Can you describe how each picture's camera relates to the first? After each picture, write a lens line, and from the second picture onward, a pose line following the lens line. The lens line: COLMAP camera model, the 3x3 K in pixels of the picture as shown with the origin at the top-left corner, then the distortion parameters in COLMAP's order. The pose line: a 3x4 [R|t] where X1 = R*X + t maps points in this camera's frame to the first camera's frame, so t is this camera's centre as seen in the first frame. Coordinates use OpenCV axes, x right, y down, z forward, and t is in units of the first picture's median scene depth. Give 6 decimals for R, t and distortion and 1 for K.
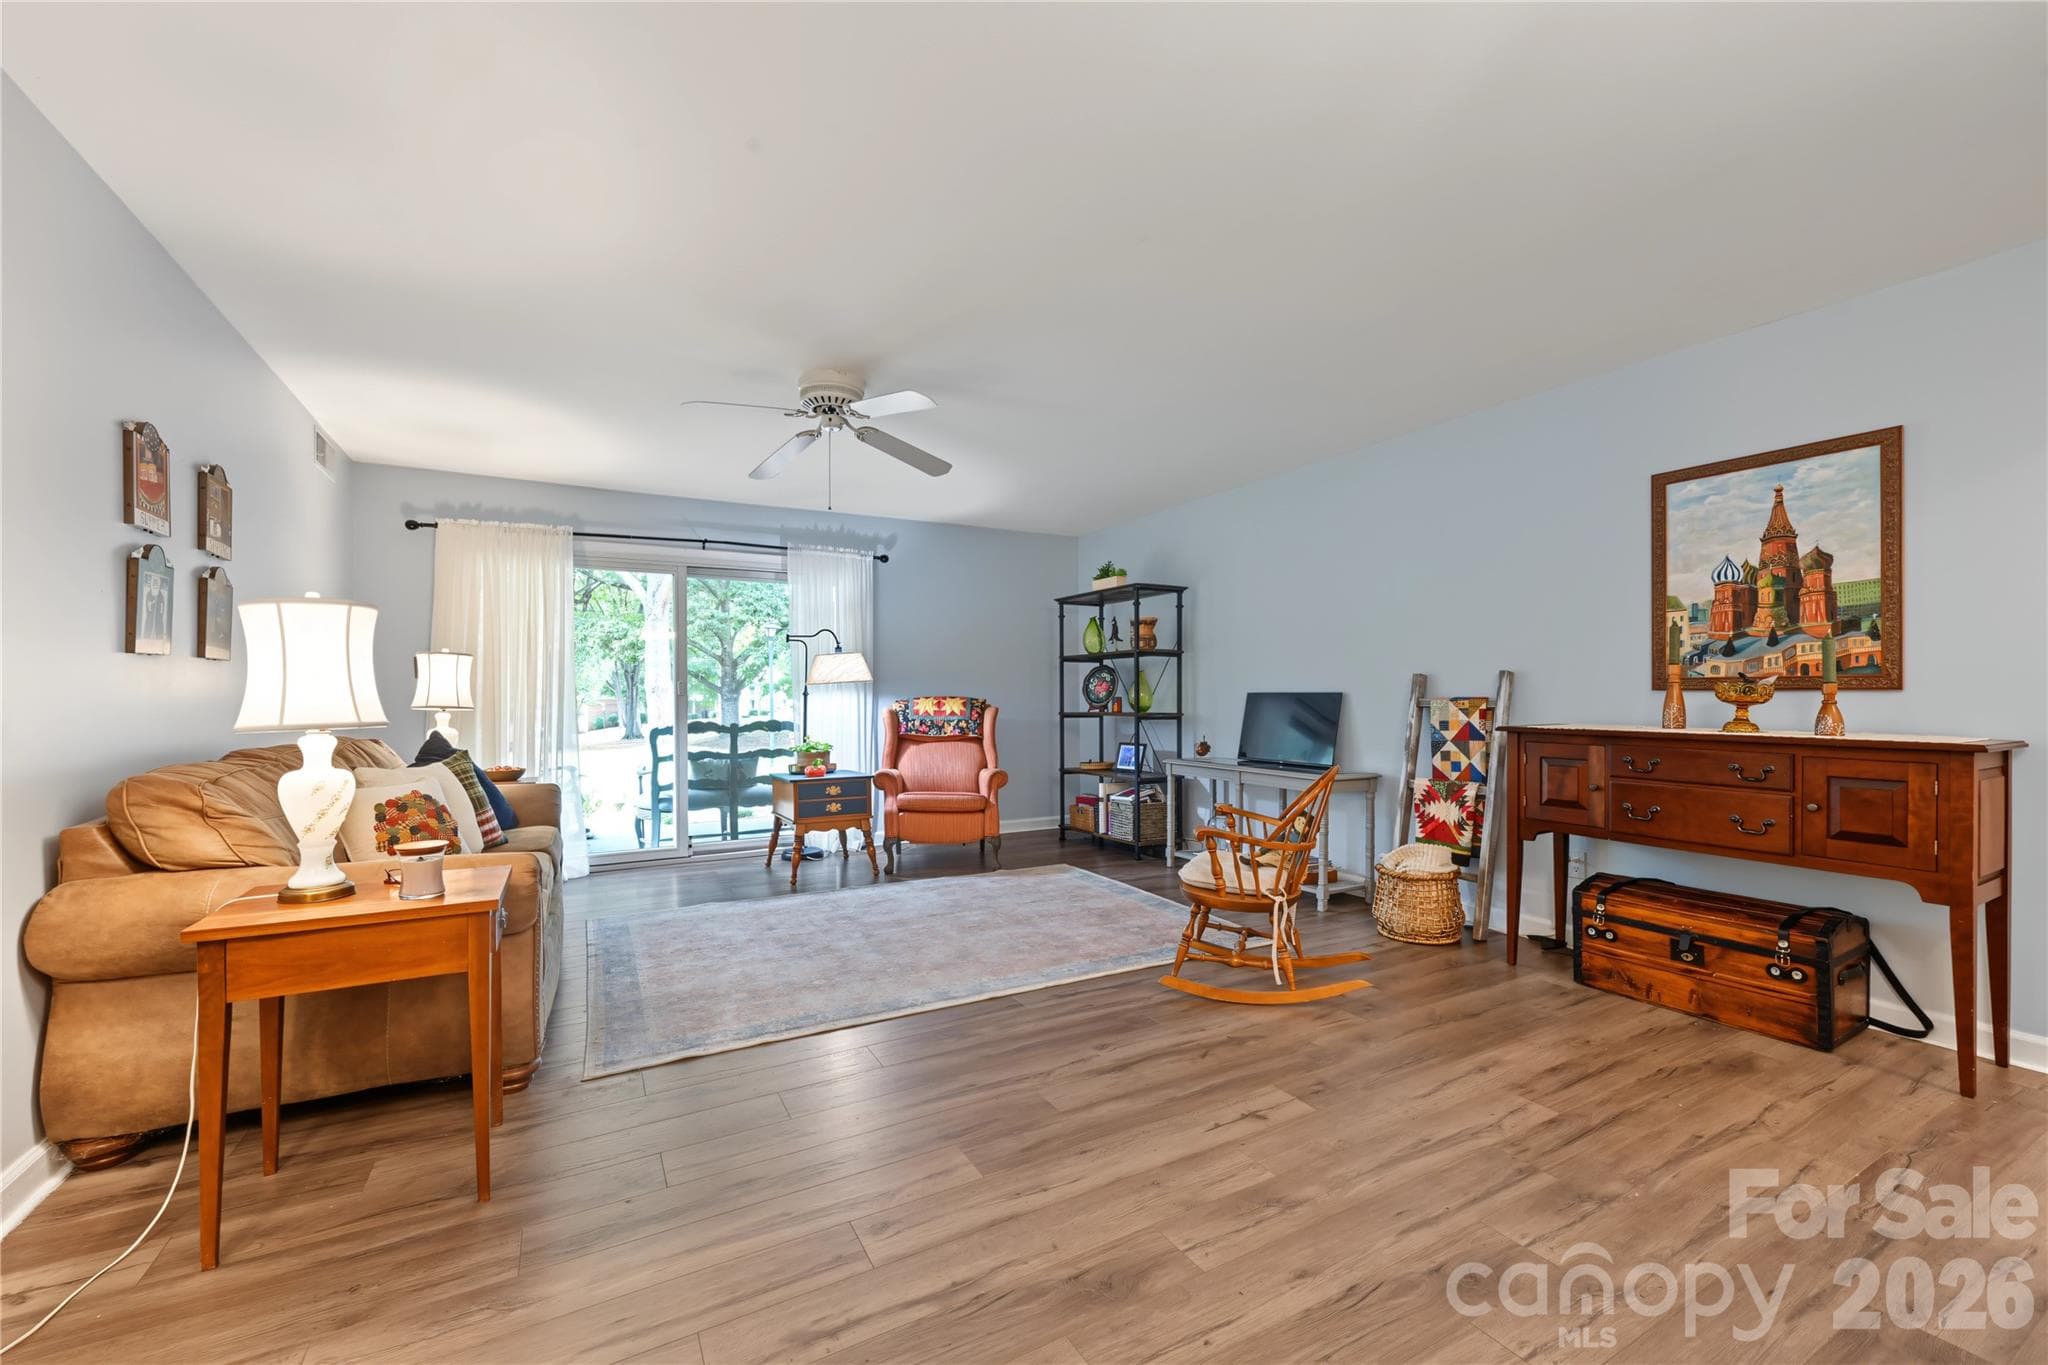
lens RADIAL K [[811.5, 0, 1023.2], [0, 811.5, 689.8], [0, 0, 1]] dist [-0.001113, 0.000594]
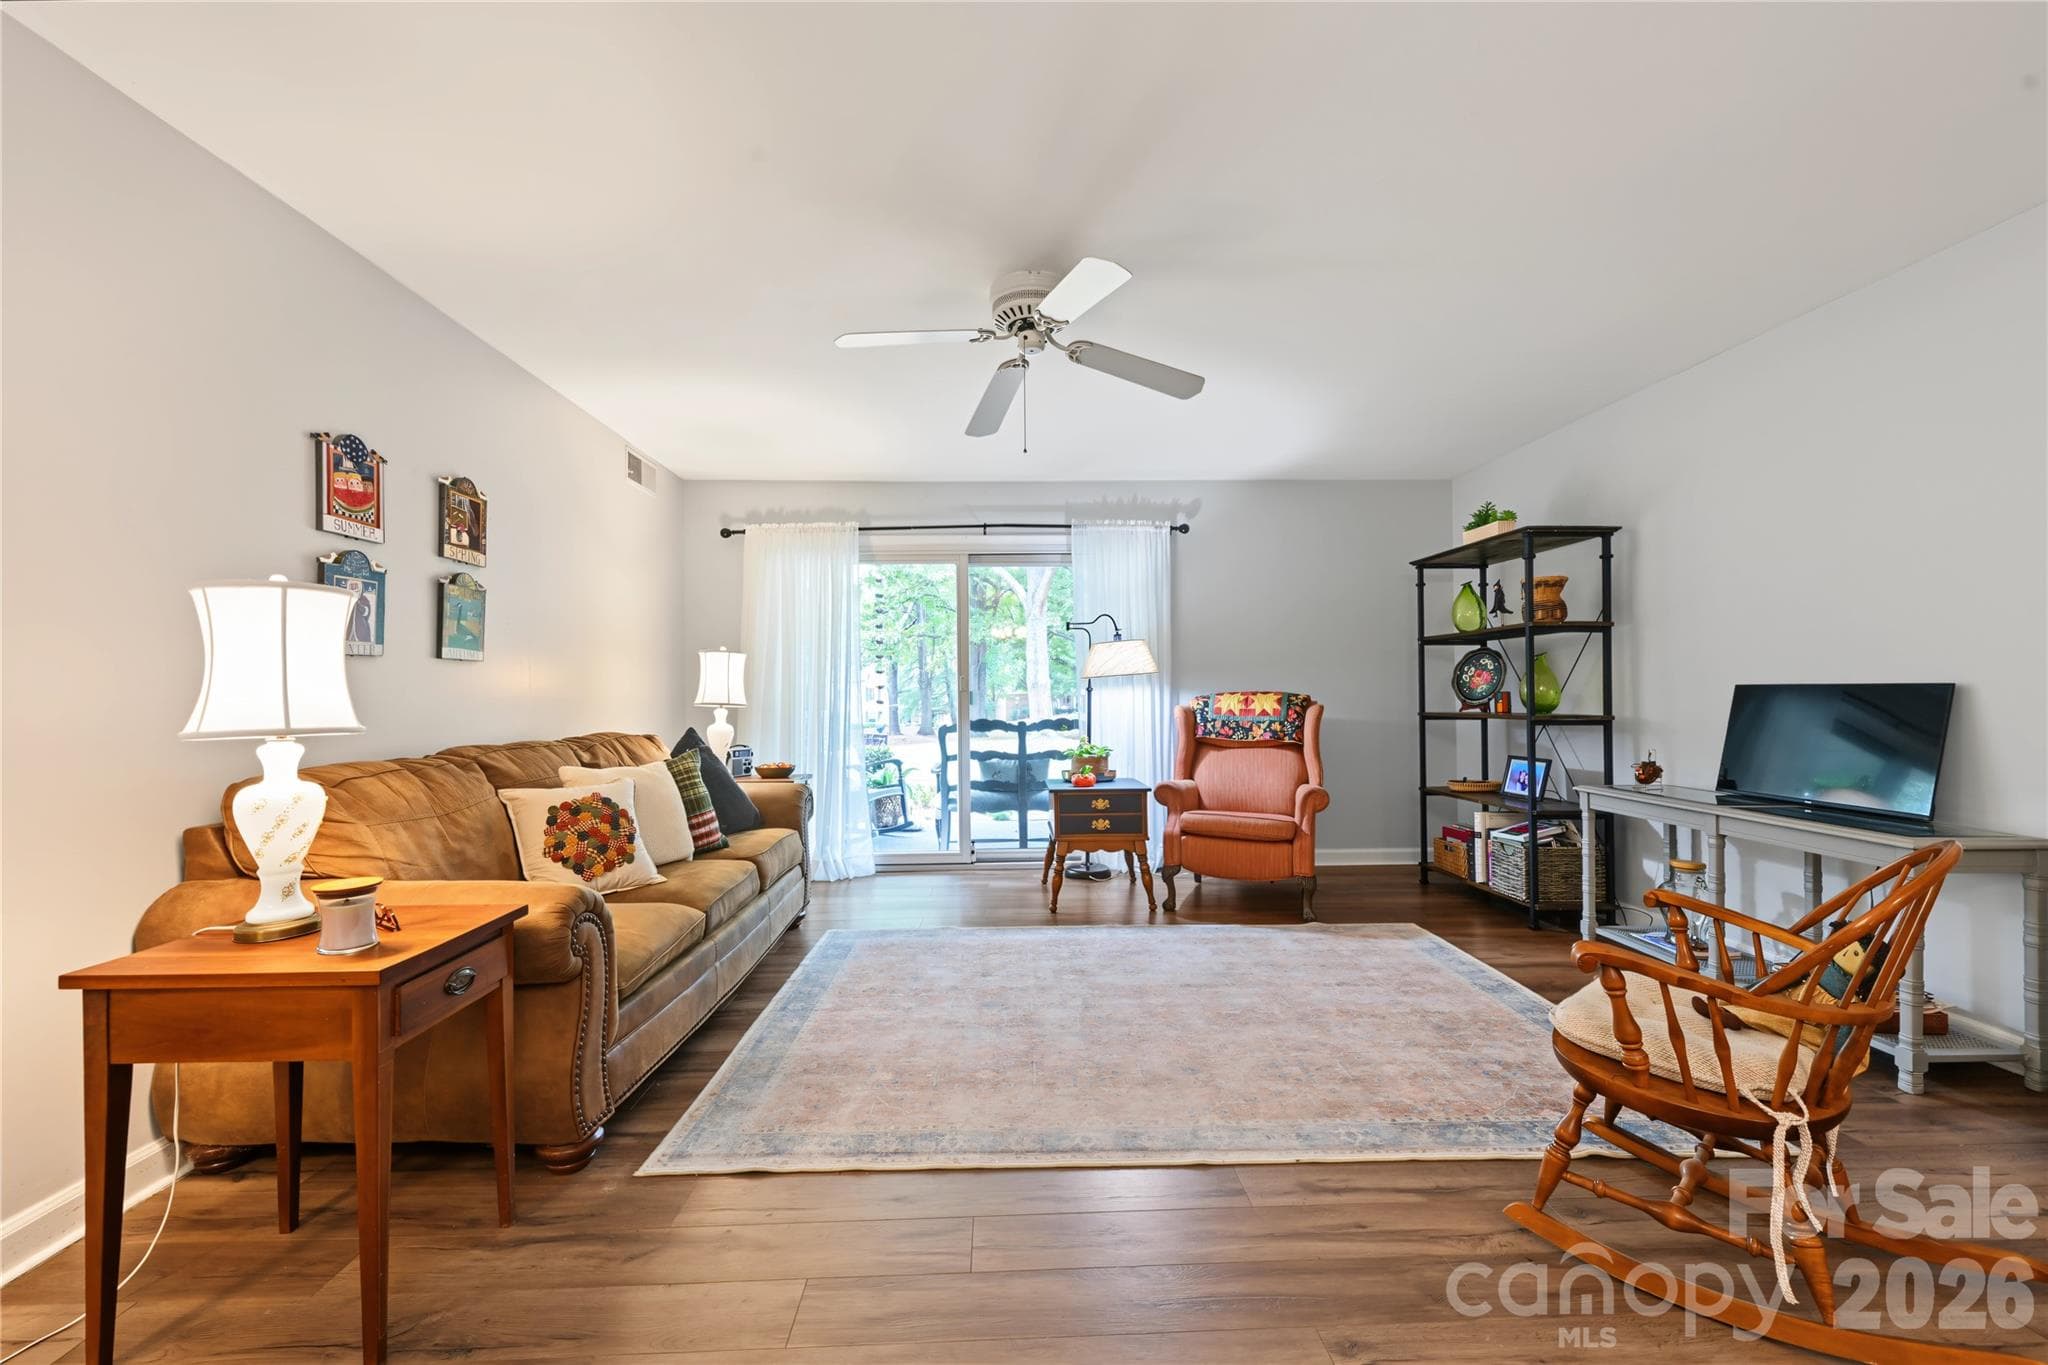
lens RADIAL K [[811.5, 0, 1023.7], [0, 811.5, 680.3], [0, 0, 1]] dist [-0.001113, 0.000594]
pose [[0.891165, -0.008944, -0.453592, 0.090867], [0.007004, 0.999958, -0.005957, 0.000159], [0.453626, 0.002132, 0.891190, 0.252233]]
